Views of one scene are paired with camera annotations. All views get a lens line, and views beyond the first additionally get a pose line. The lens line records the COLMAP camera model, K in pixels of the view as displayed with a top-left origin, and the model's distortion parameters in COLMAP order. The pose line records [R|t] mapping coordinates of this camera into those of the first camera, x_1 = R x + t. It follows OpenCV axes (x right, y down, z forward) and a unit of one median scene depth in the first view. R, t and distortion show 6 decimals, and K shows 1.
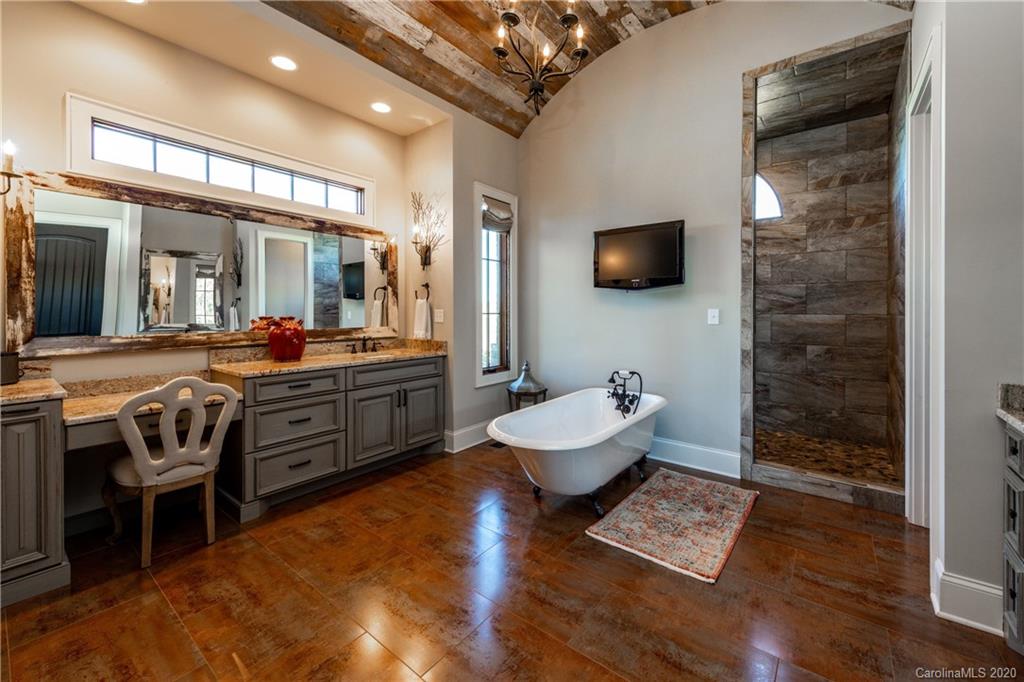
lens RADIAL K [[408.5, 0, 512.8], [0, 408.5, 313.8], [0, 0, 1]] dist [0.000723, 0.000017]
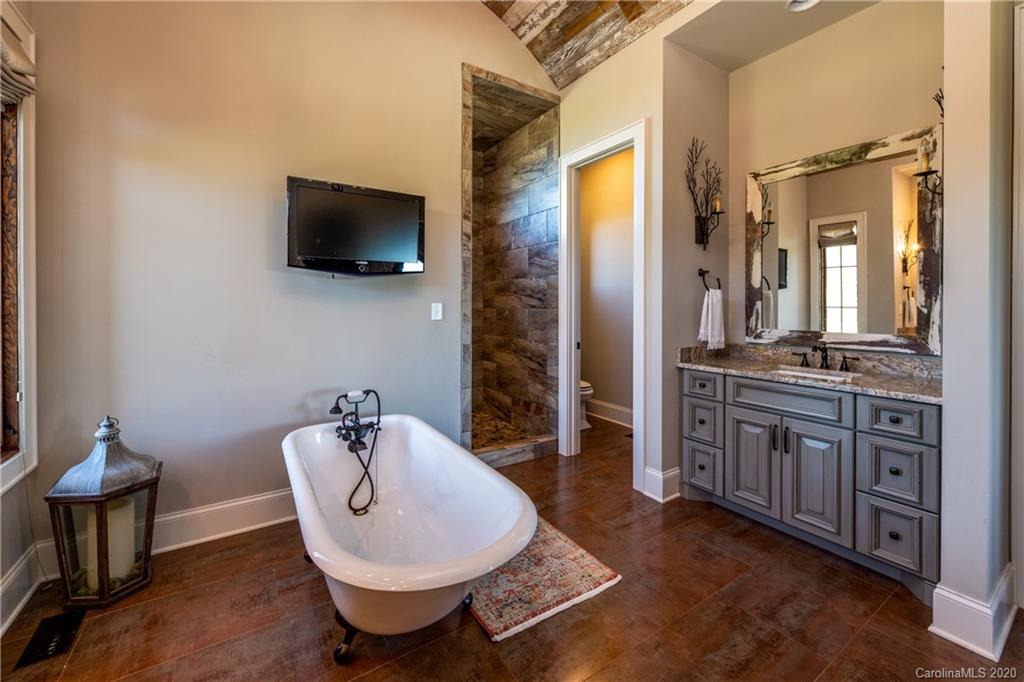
lens RADIAL K [[413.7, 0, 512.3], [0, 413.7, 305.0], [0, 0, 1]] dist [-0.001568, -0.000446]
pose [[0.316277, -0.002547, 0.948664, -0.341747], [0.006685, 0.999978, 0.000456, -0.006953], [-0.948643, 0.006198, 0.316287, 0.577443]]
